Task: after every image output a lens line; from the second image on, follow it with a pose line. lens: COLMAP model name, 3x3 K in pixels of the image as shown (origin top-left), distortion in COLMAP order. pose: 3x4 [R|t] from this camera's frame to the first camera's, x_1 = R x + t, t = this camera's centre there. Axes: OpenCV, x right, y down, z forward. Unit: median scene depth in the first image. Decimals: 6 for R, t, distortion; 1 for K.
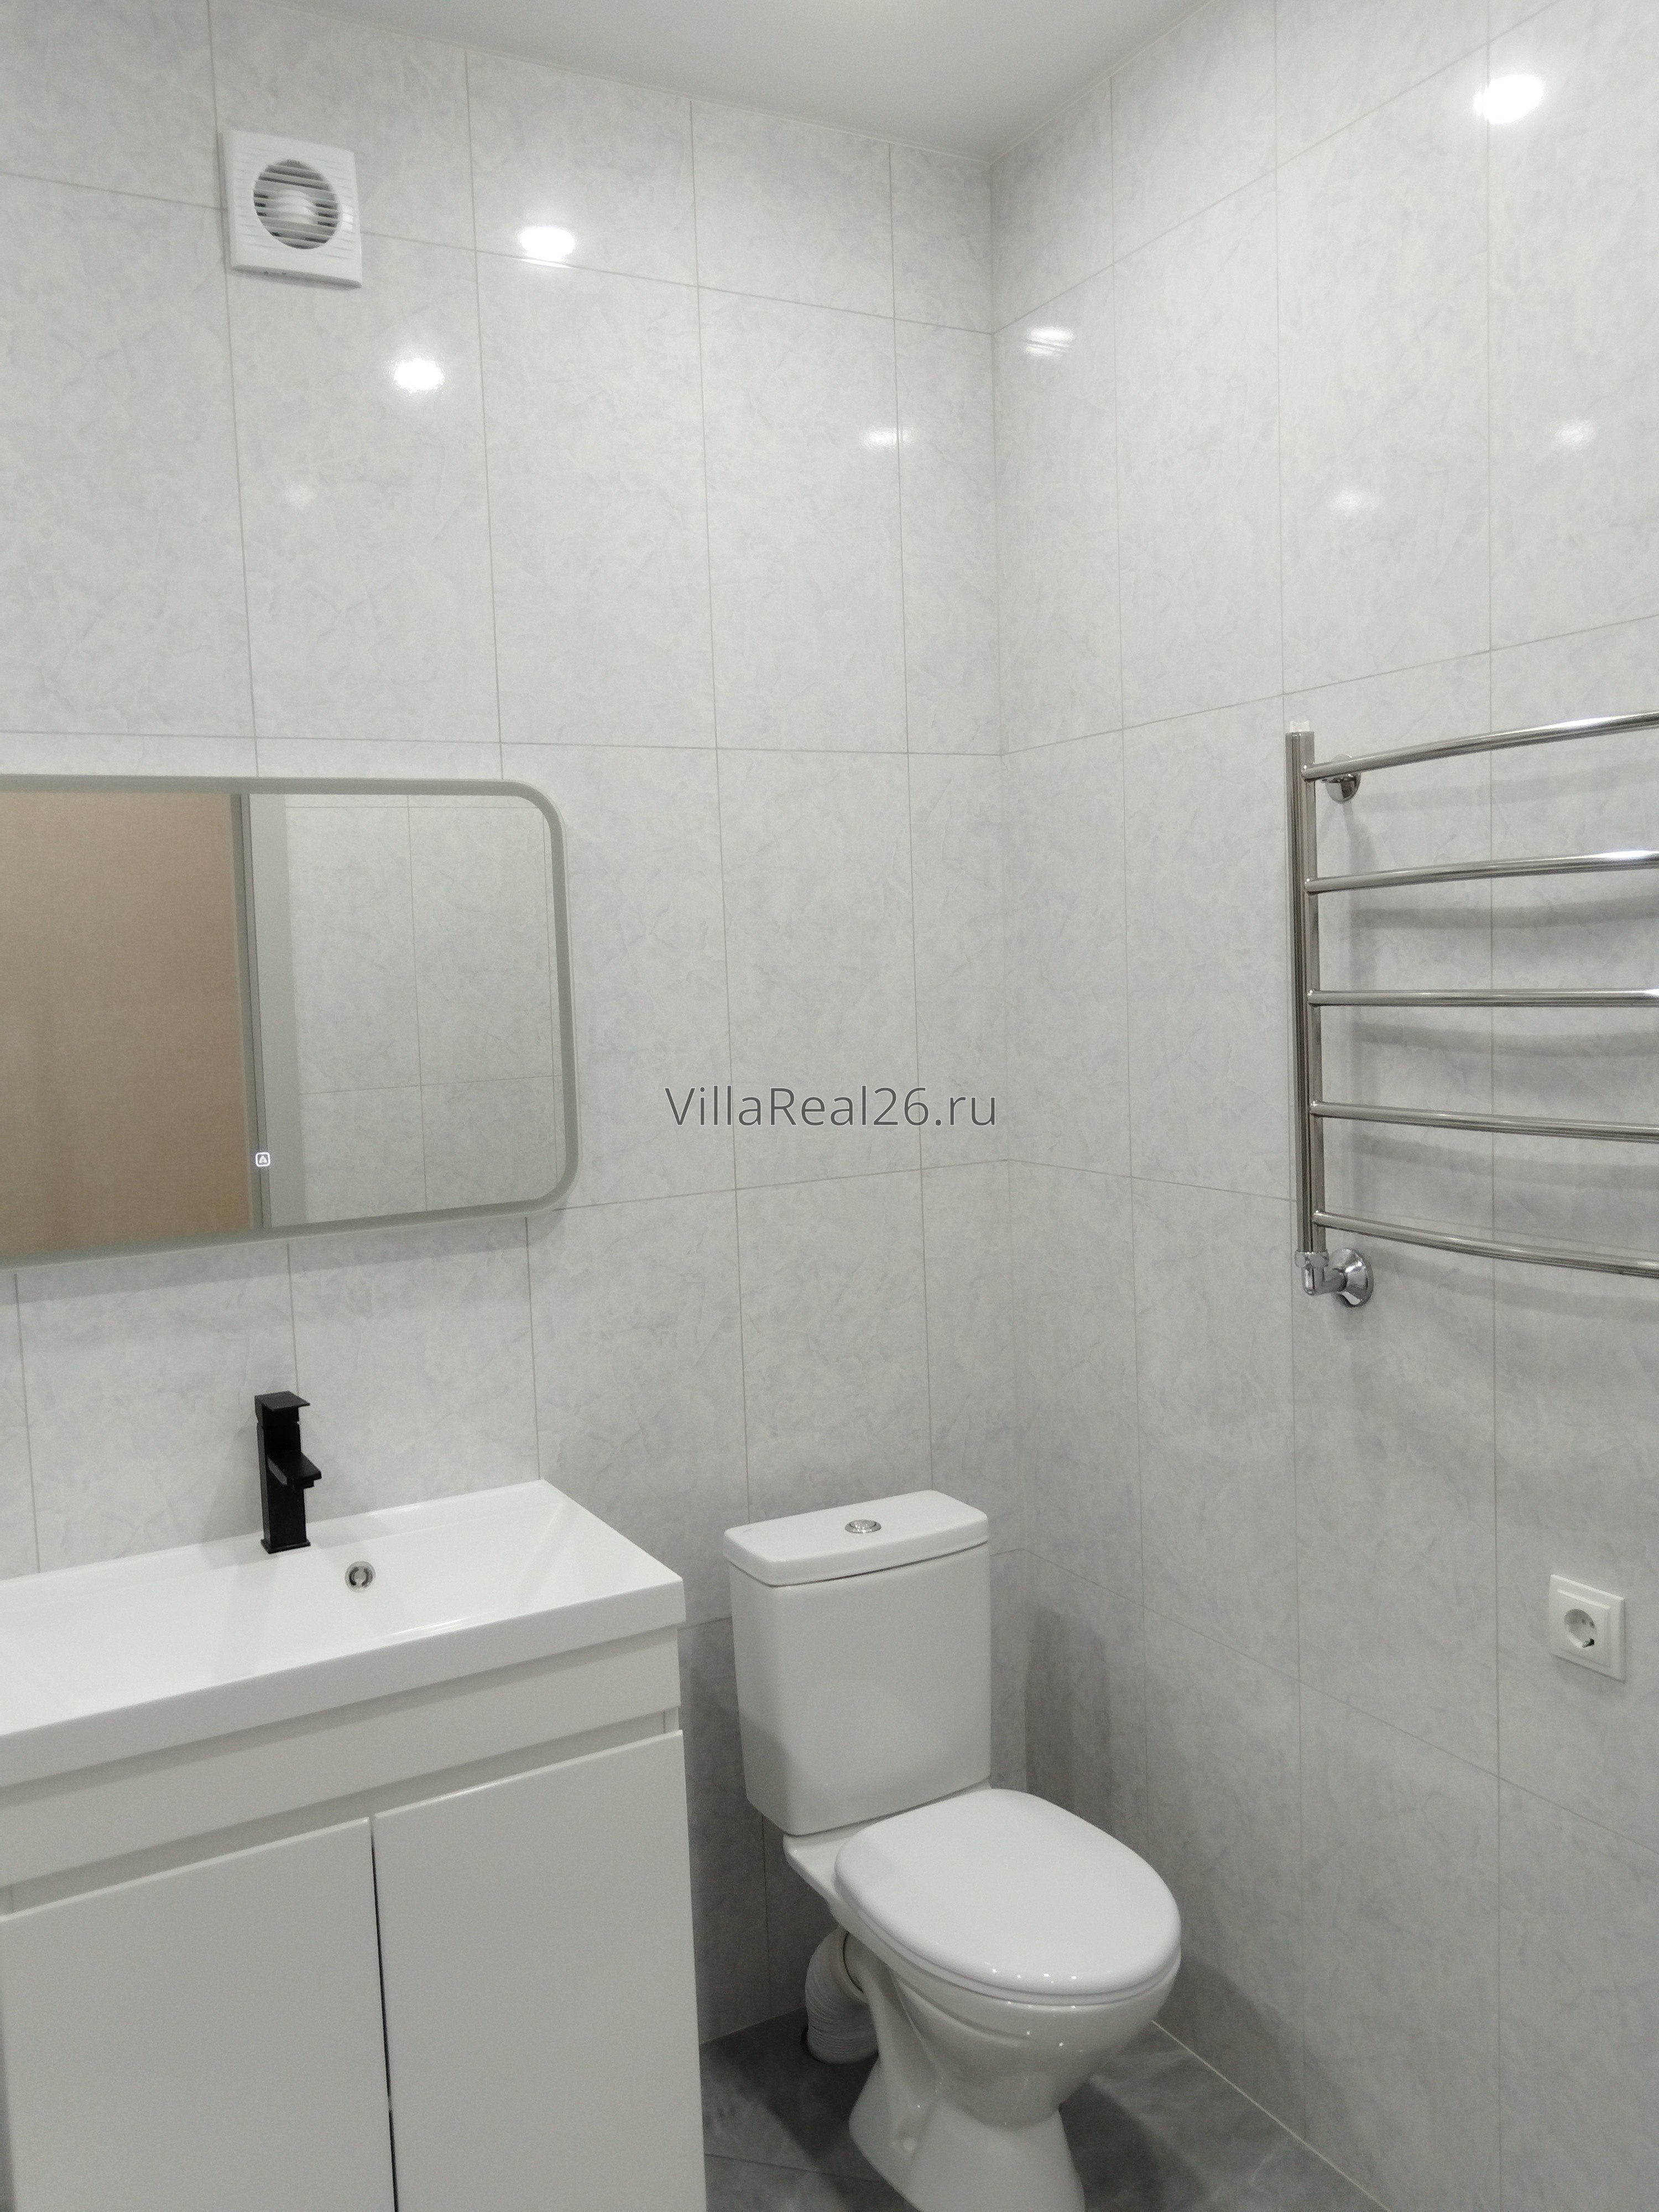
lens RADIAL K [[1719.6, 0, 829.5], [0, 1719.6, 1106.0], [0, 0, 1]] dist [-0.003274, 0.004582]
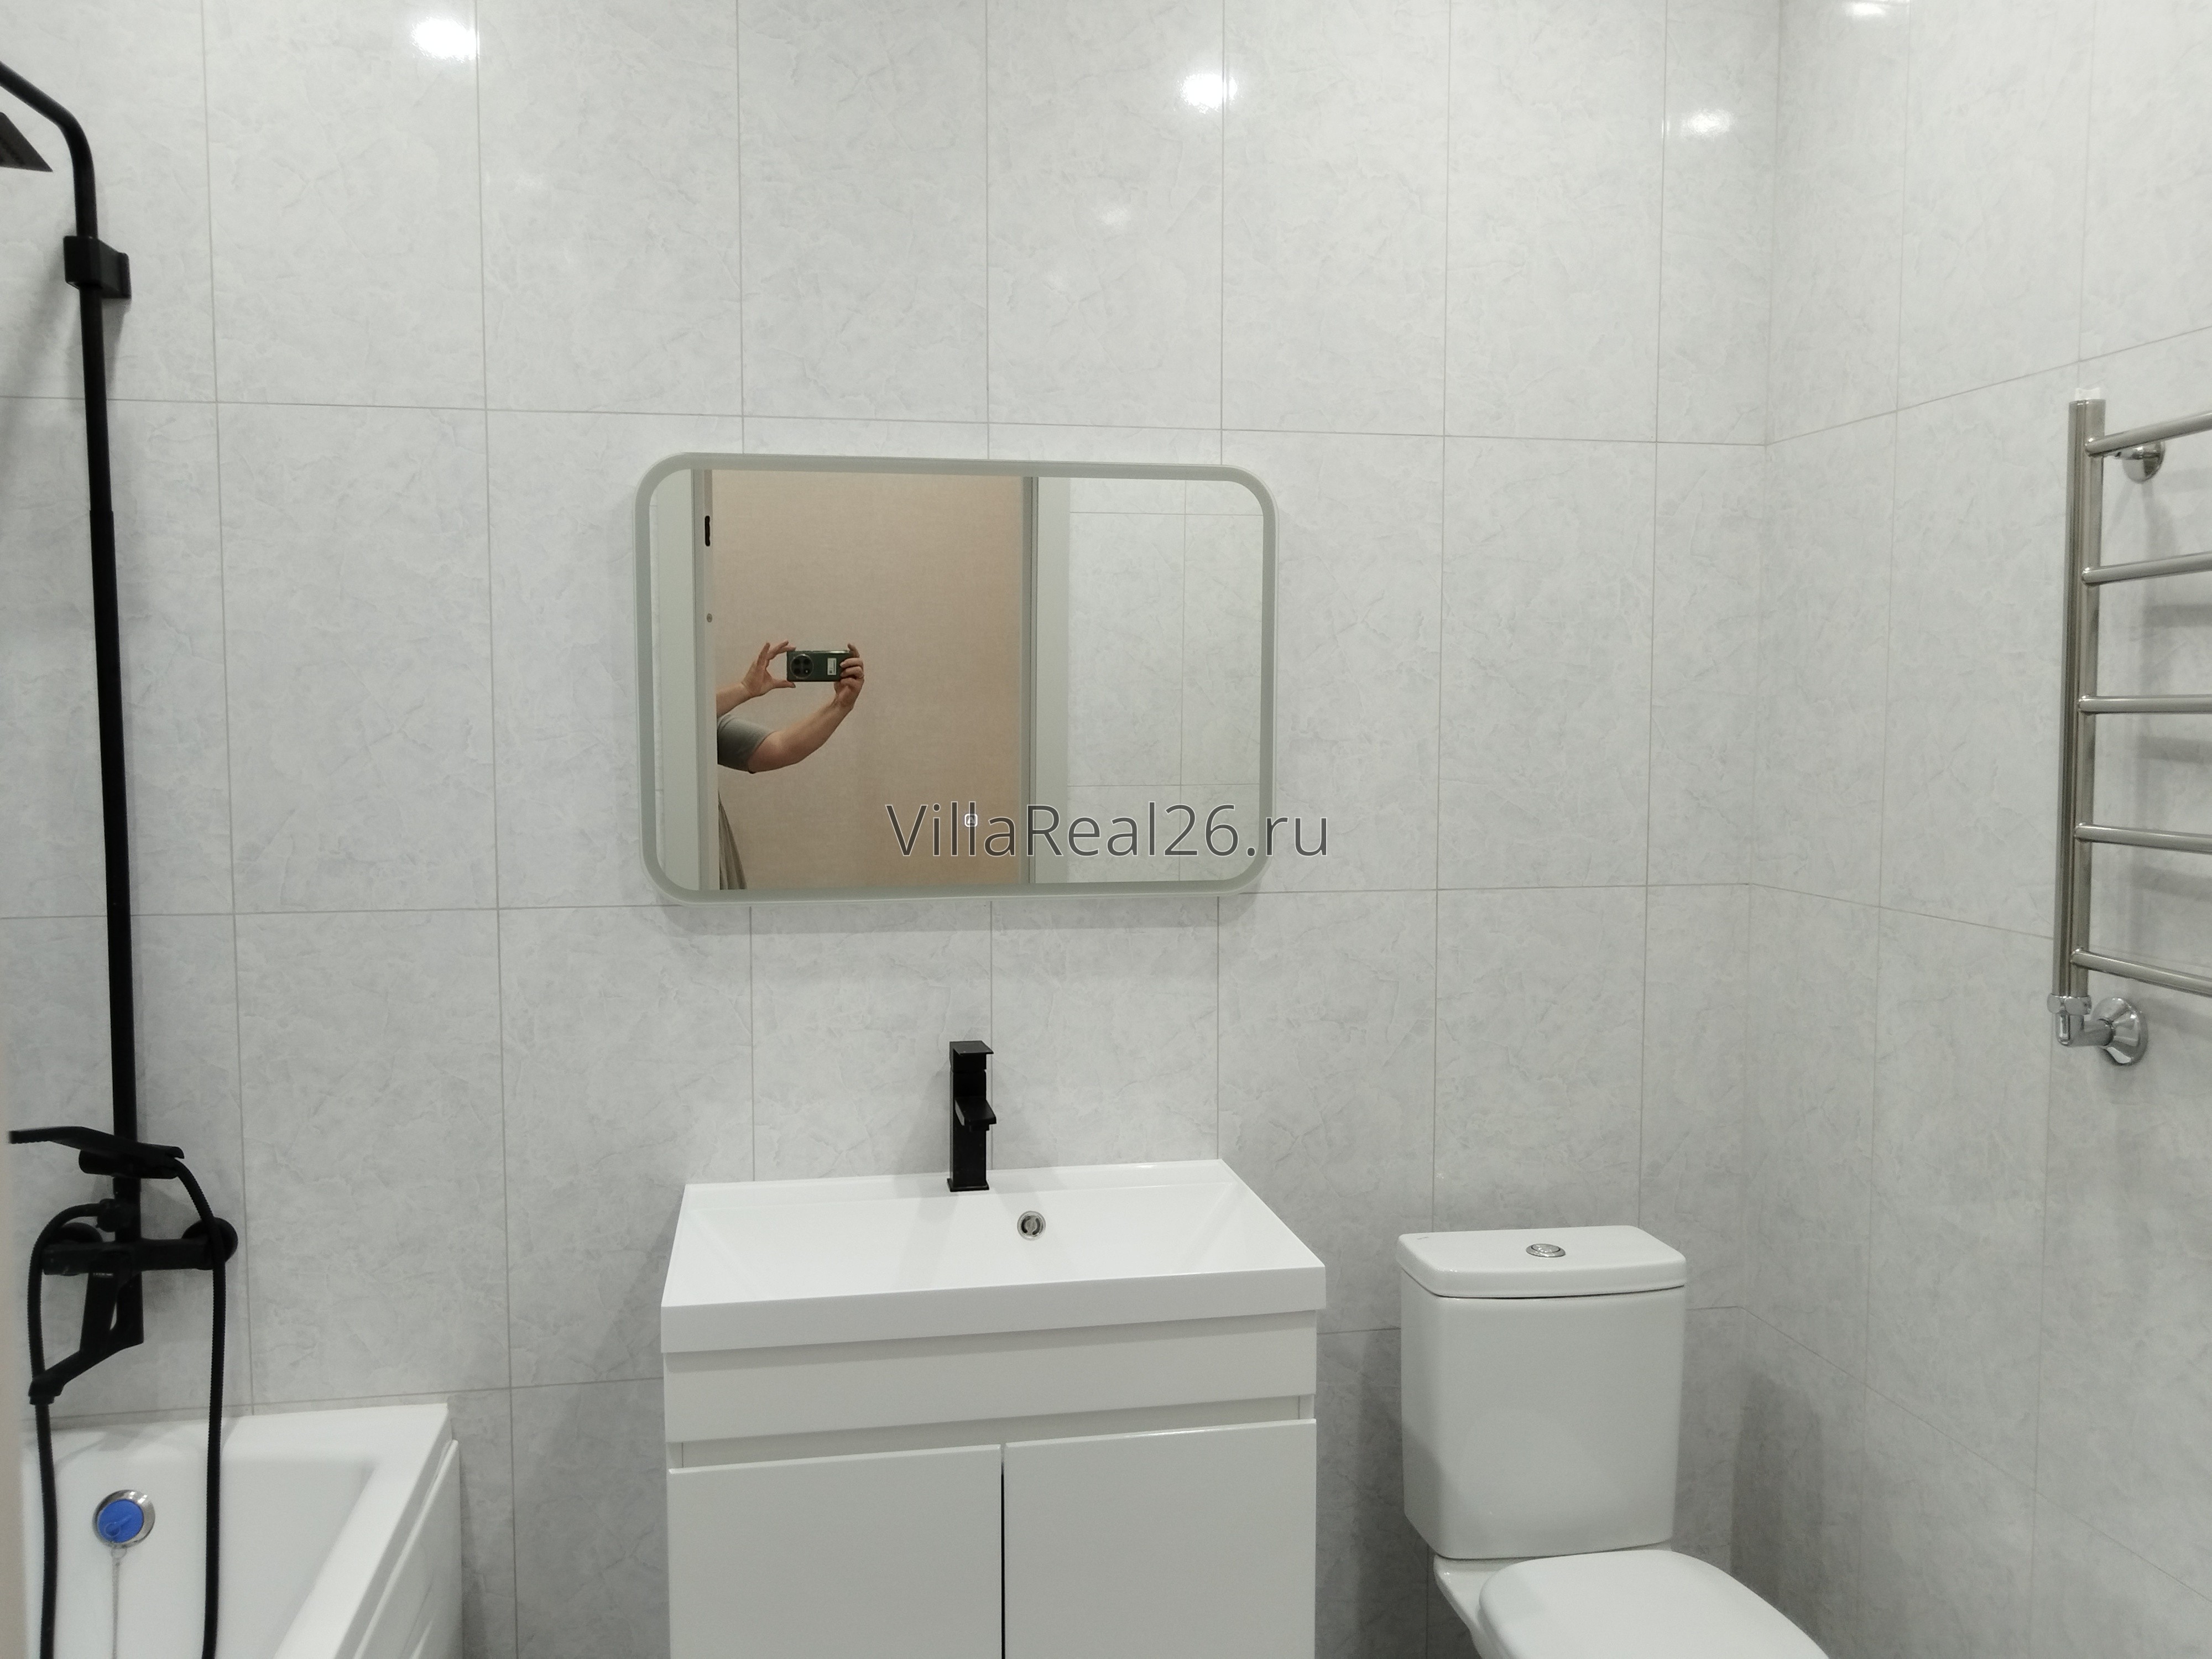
lens RADIAL K [[1723.6, 0, 1106.0], [0, 1723.6, 829.5], [0, 0, 1]] dist [-0.009140, 0.006183]
pose [[0.947477, 0.061656, -0.313826, 0.081636], [-0.064425, 0.997921, 0.001550, 0.028969], [0.313269, 0.018750, 0.949479, 0.016165]]
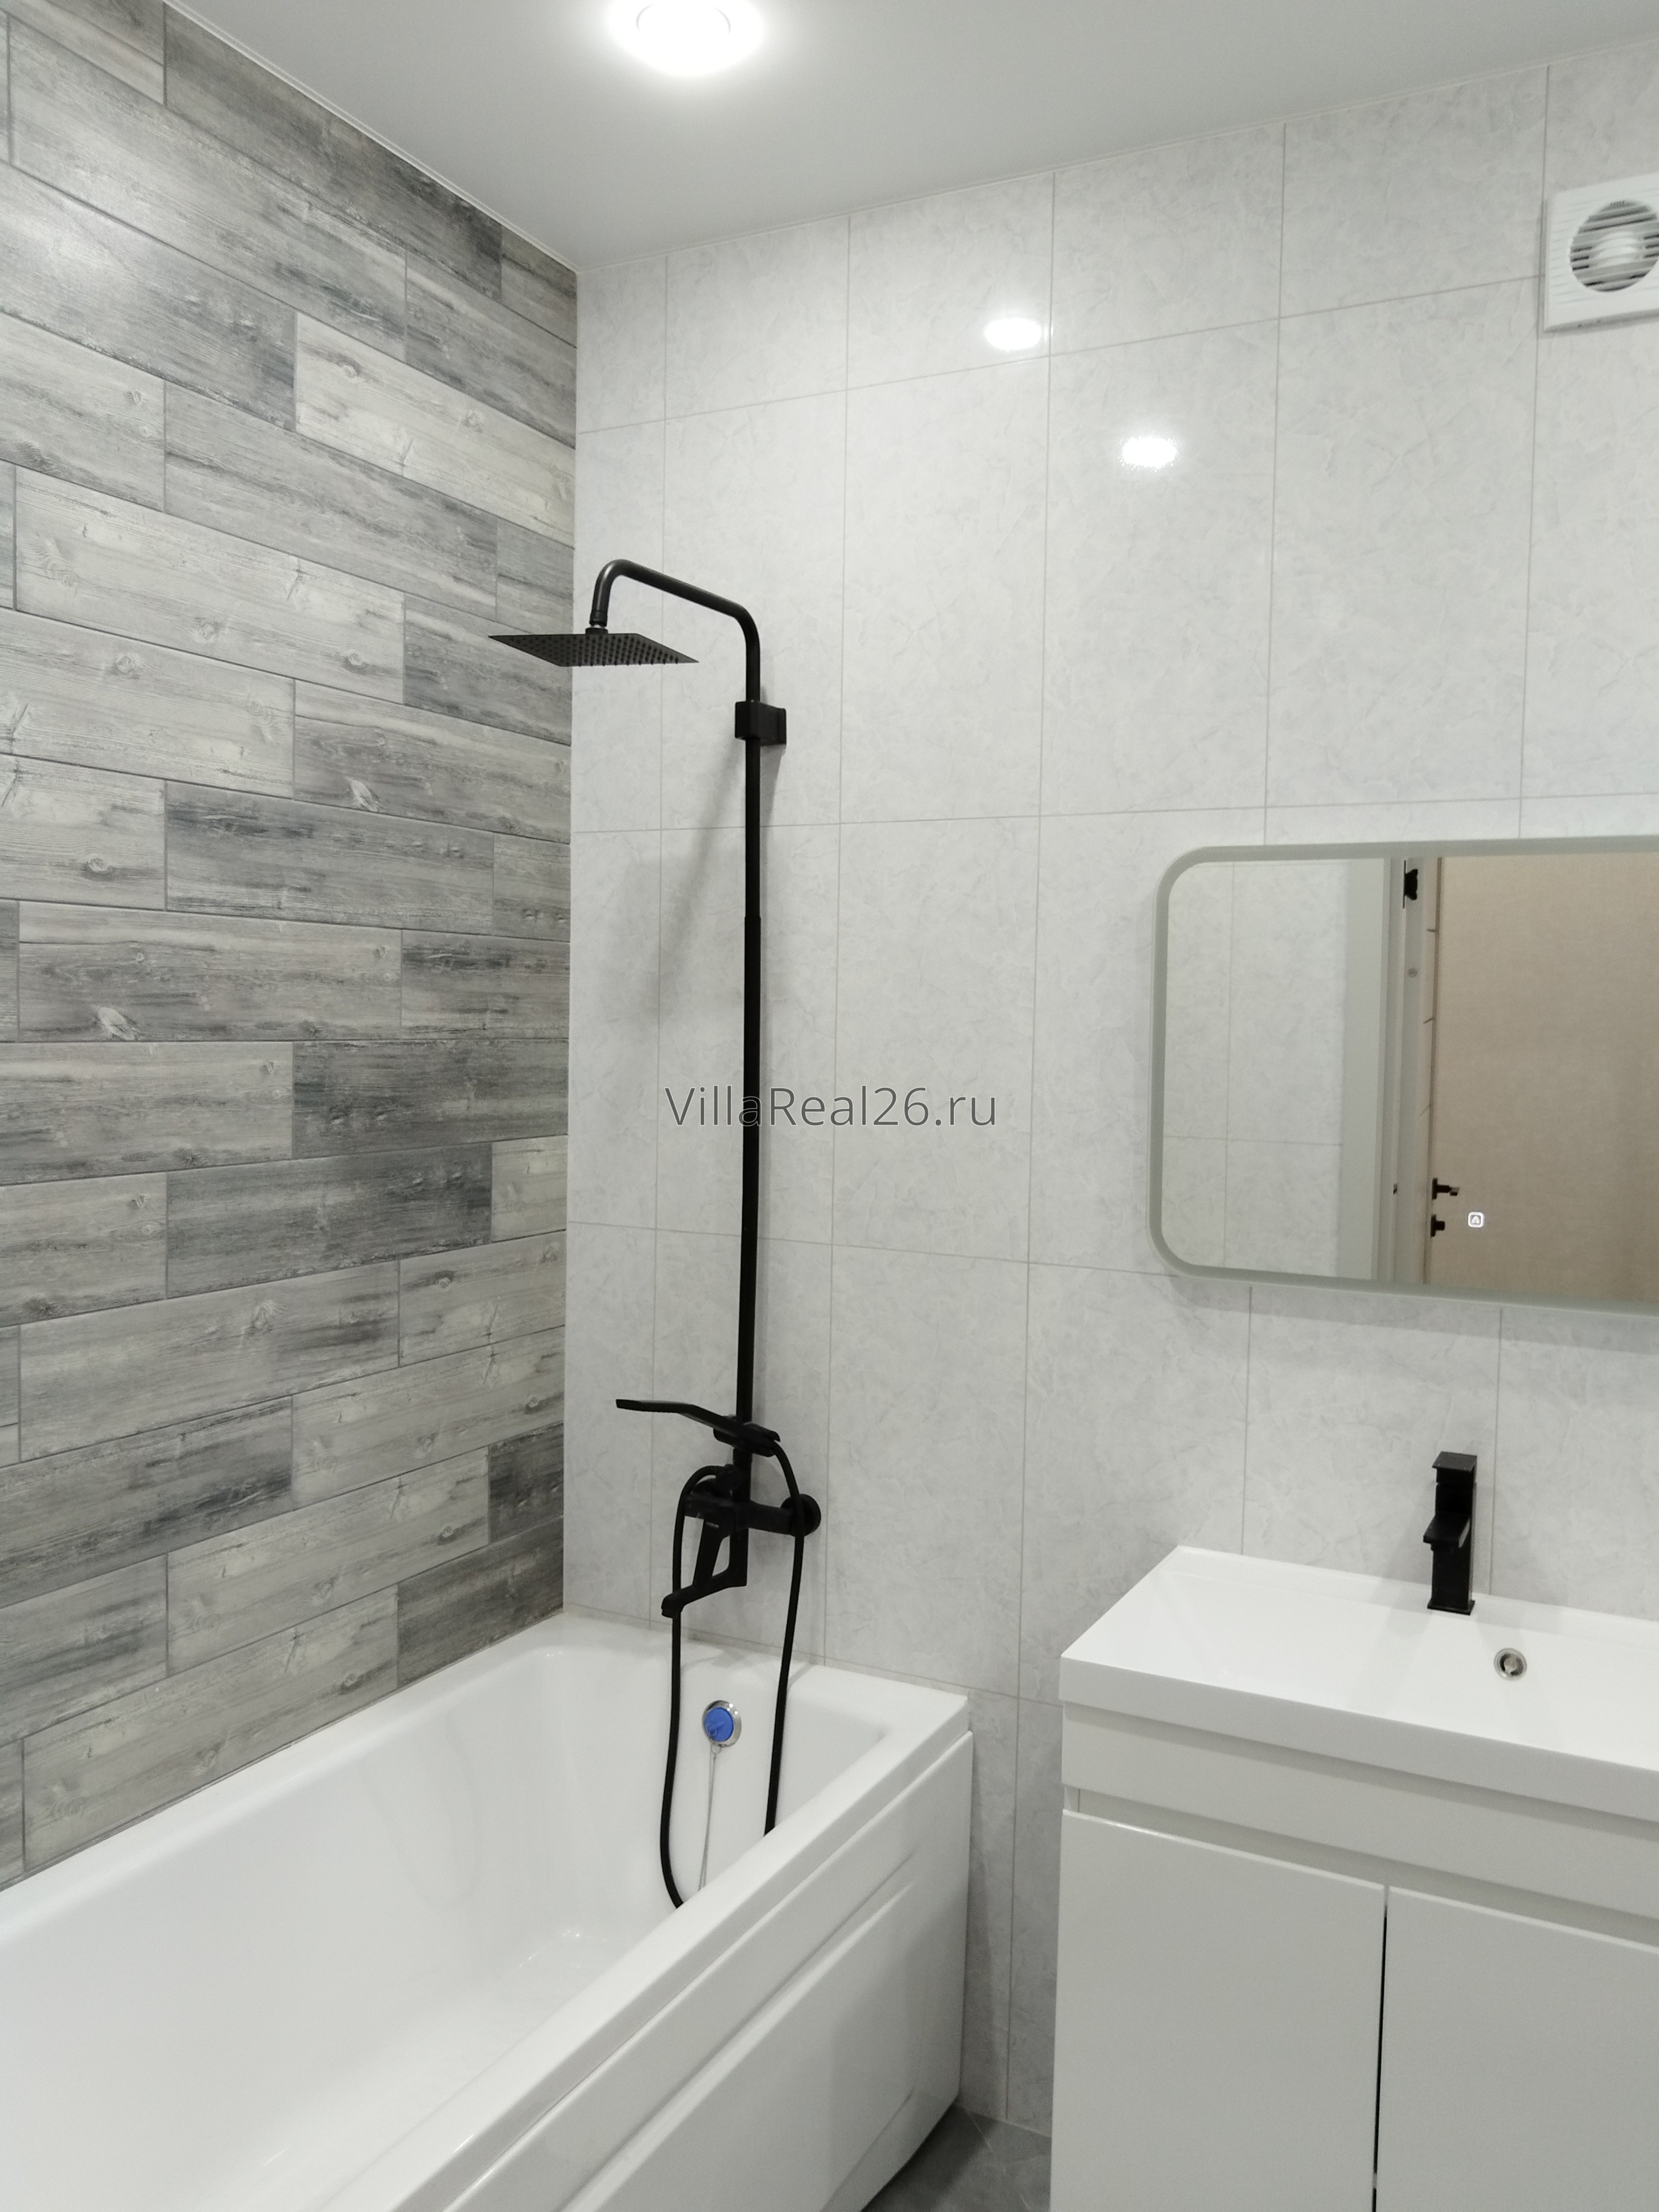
lens RADIAL K [[1723.6, 0, 855.7], [0, 1723.6, 1112.0], [0, 0, 1]] dist [-0.009140, 0.006183]
pose [[0.562428, 0.096858, -0.821154, 0.275449], [-0.113583, 0.992751, 0.039303, -0.028530], [0.819008, 0.071164, 0.569352, 0.126401]]
